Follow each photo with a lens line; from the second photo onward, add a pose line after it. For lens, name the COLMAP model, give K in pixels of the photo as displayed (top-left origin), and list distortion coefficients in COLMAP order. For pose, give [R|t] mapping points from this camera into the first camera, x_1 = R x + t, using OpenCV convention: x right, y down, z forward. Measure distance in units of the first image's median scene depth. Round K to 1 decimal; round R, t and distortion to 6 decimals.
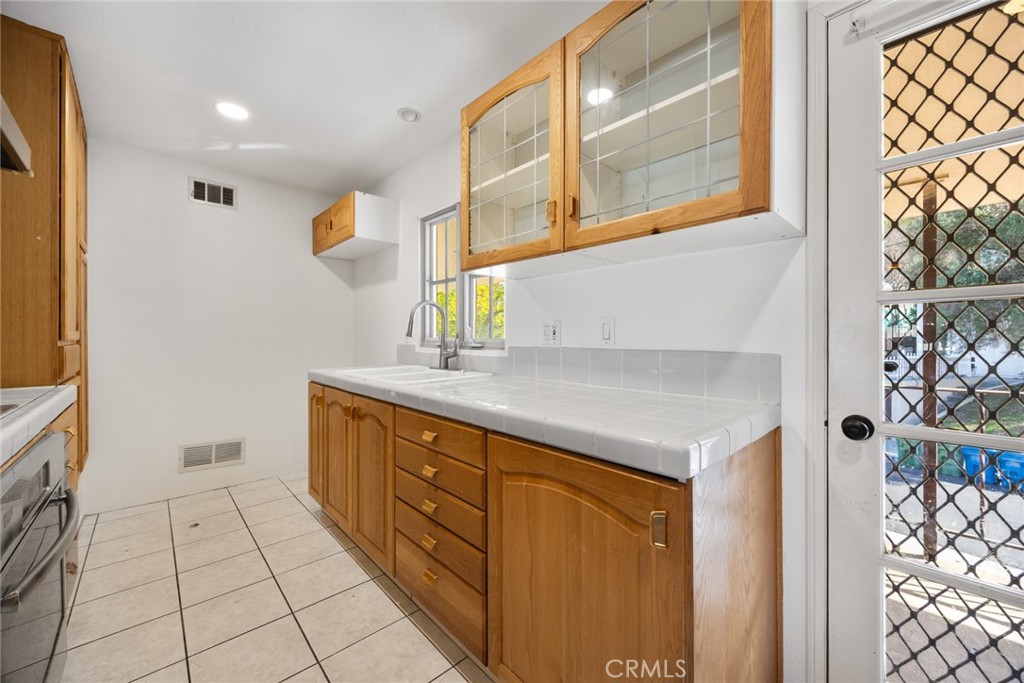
lens RADIAL K [[398.5, 0, 510.1], [0, 398.5, 339.3], [0, 0, 1]] dist [-0.003344, -0.000503]
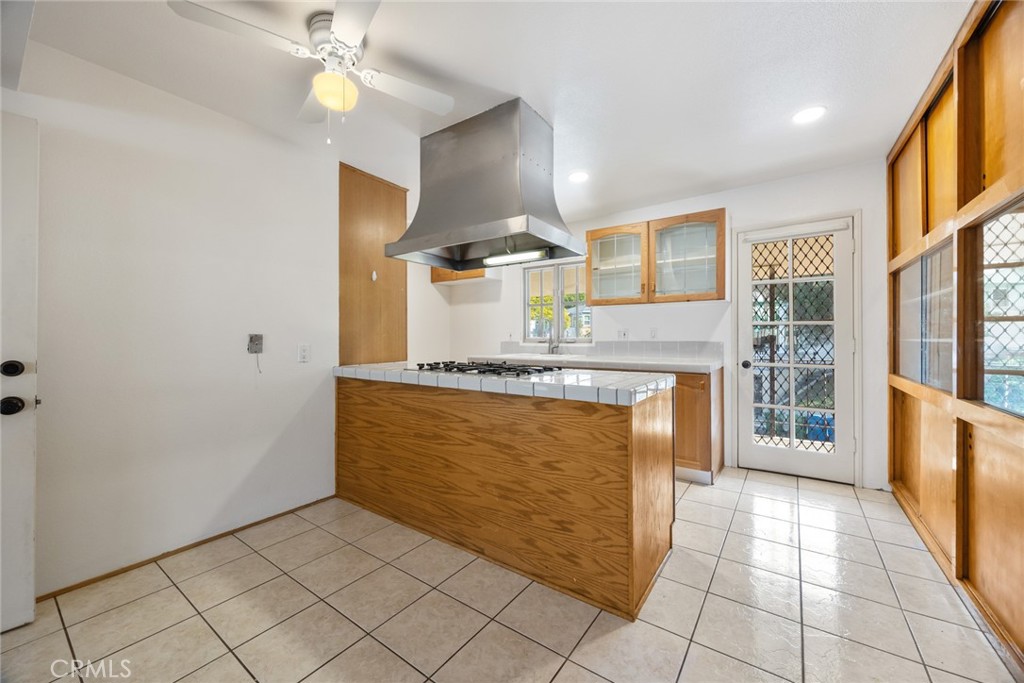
lens RADIAL K [[398.5, 0, 517.8], [0, 398.5, 341.1], [0, 0, 1]] dist [-0.003344, -0.000503]
pose [[0.977375, -0.002695, 0.211498, -1.016916], [0.002548, 0.999996, 0.000970, 0.017449], [-0.211500, -0.000409, 0.977378, -1.107434]]
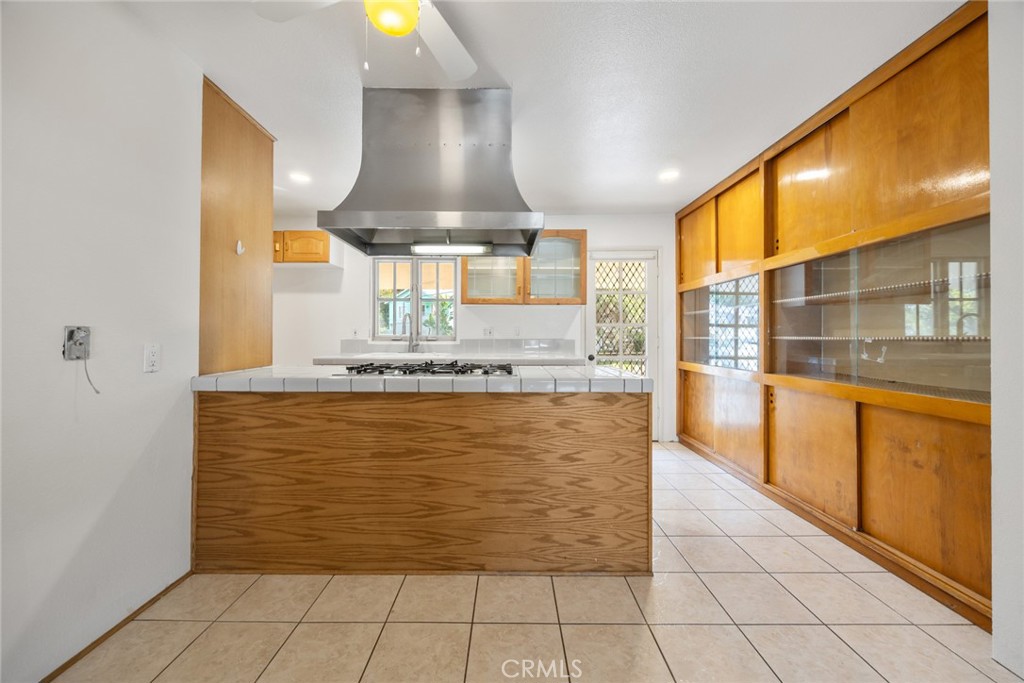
lens RADIAL K [[398.5, 0, 509.9], [0, 398.5, 334.8], [0, 0, 1]] dist [-0.003344, -0.000503]
pose [[0.676849, 0.004793, 0.736106, -1.658867], [0.003315, 0.999949, -0.009559, 0.020168], [-0.736115, 0.008910, 0.676798, -0.699074]]
